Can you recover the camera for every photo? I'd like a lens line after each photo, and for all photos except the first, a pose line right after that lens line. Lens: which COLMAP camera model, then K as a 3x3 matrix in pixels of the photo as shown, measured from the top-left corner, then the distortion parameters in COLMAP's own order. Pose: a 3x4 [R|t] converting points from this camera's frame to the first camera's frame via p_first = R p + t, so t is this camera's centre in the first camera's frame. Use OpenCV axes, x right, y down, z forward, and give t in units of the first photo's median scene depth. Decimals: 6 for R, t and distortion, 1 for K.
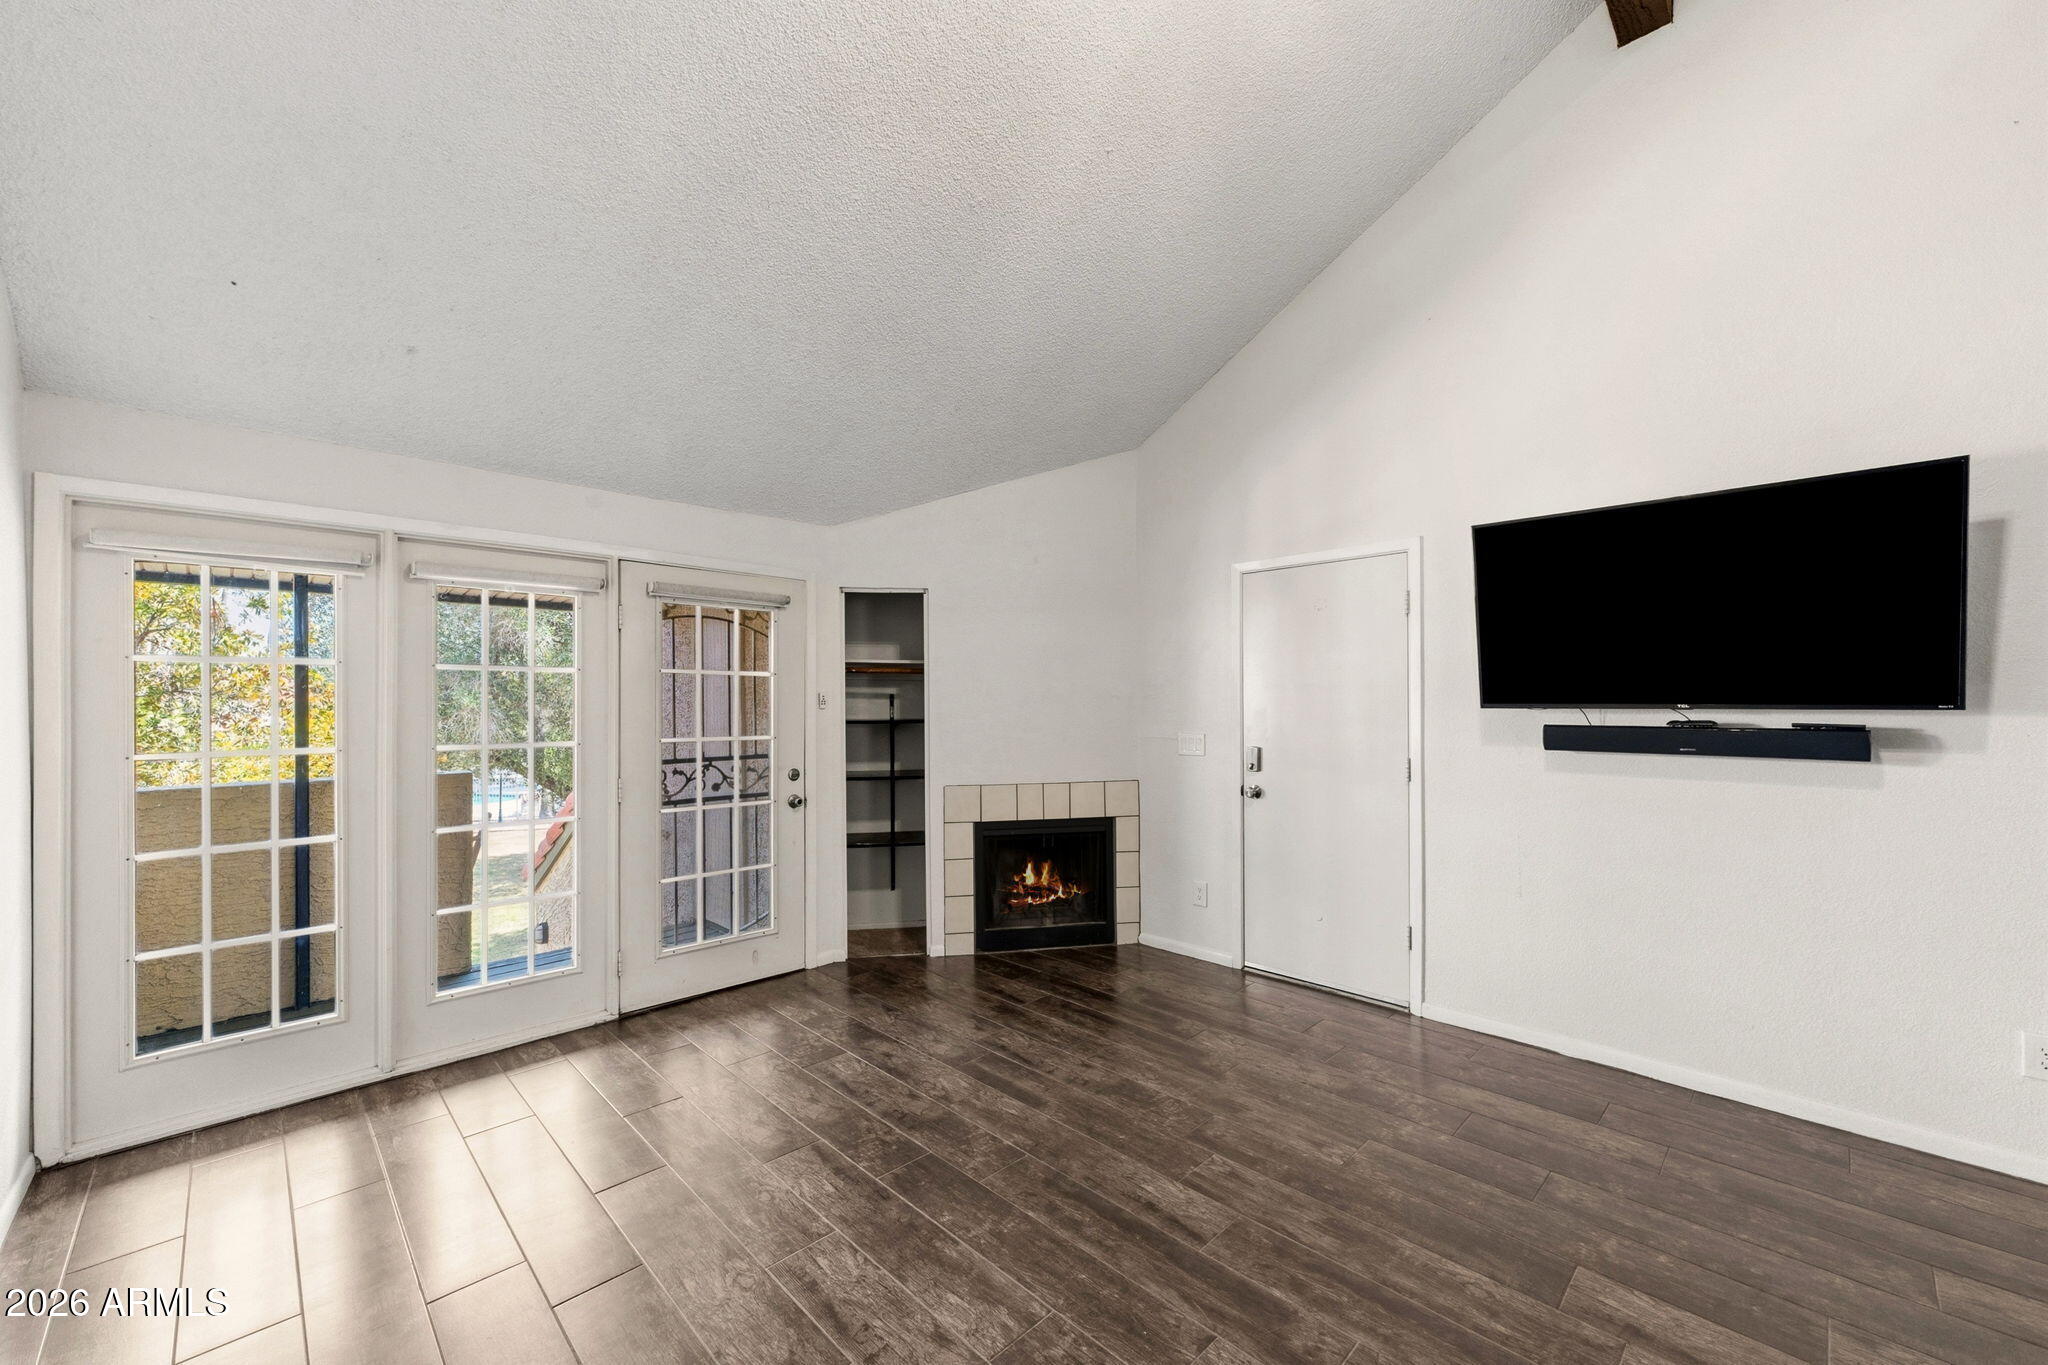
lens RADIAL K [[796.4, 0, 1022.6], [0, 796.4, 696.7], [0, 0, 1]] dist [0.000004, 0.000102]
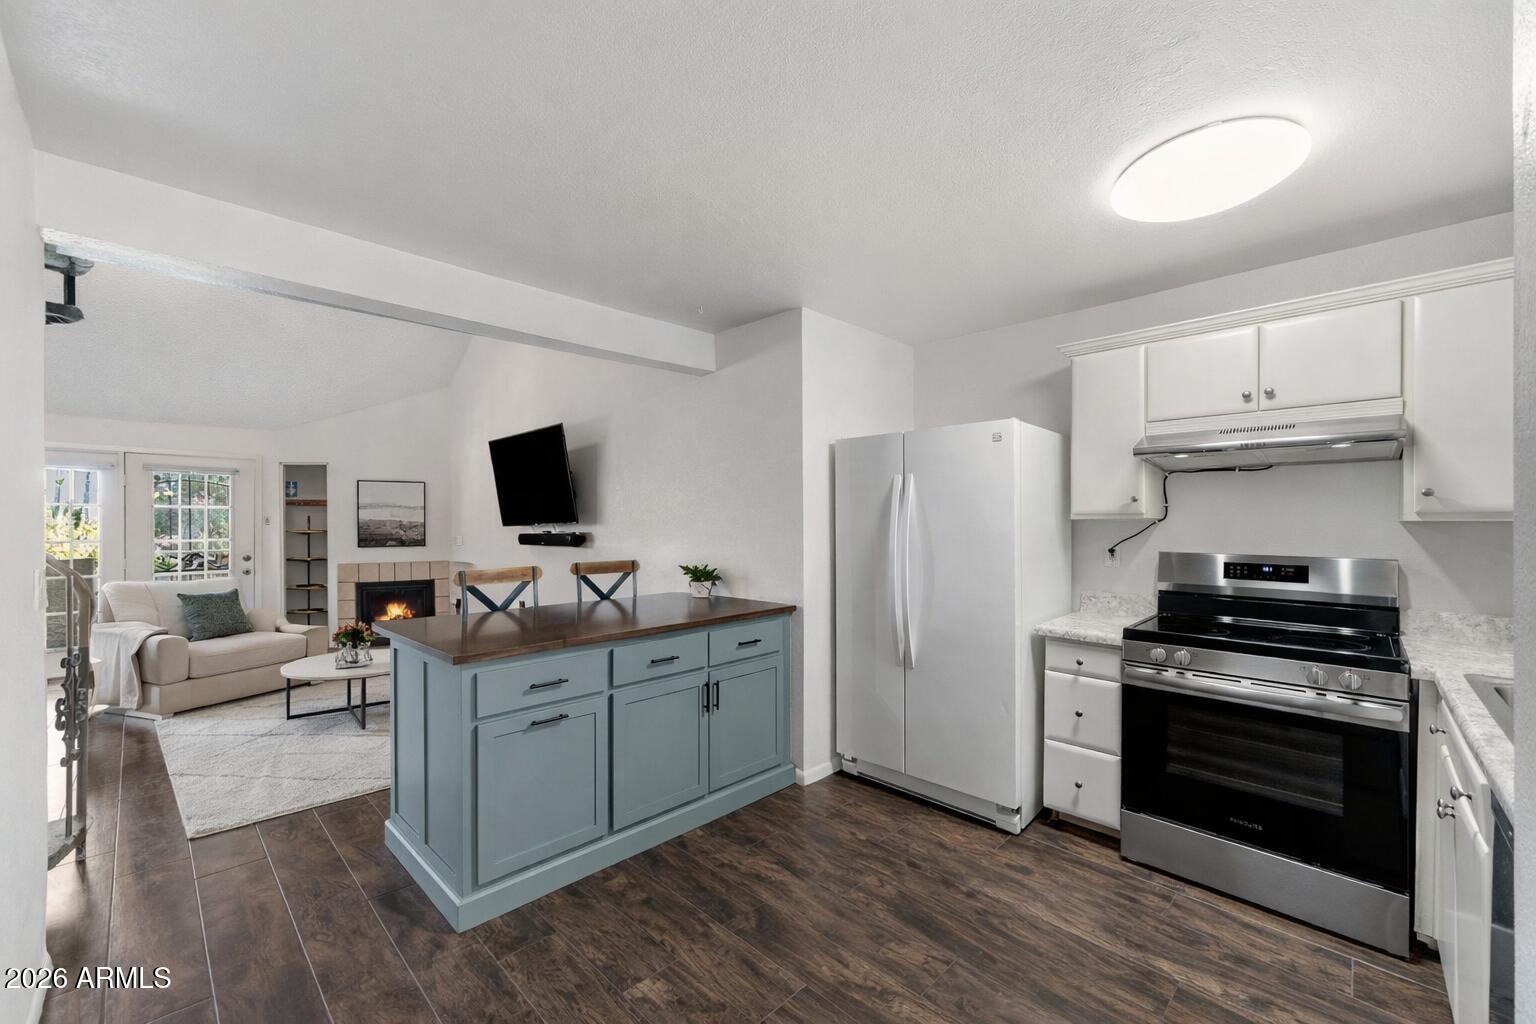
lens RADIAL K [[597.3, 0, 766.9], [0, 597.3, 522.7], [0, 0, 1]] dist [0.000004, 0.000102]
pose [[0.999810, 0.002464, 0.019346, 0.974693], [-0.002699, 0.999923, 0.012139, -0.011281], [-0.019314, -0.012189, 0.999739, -0.504489]]
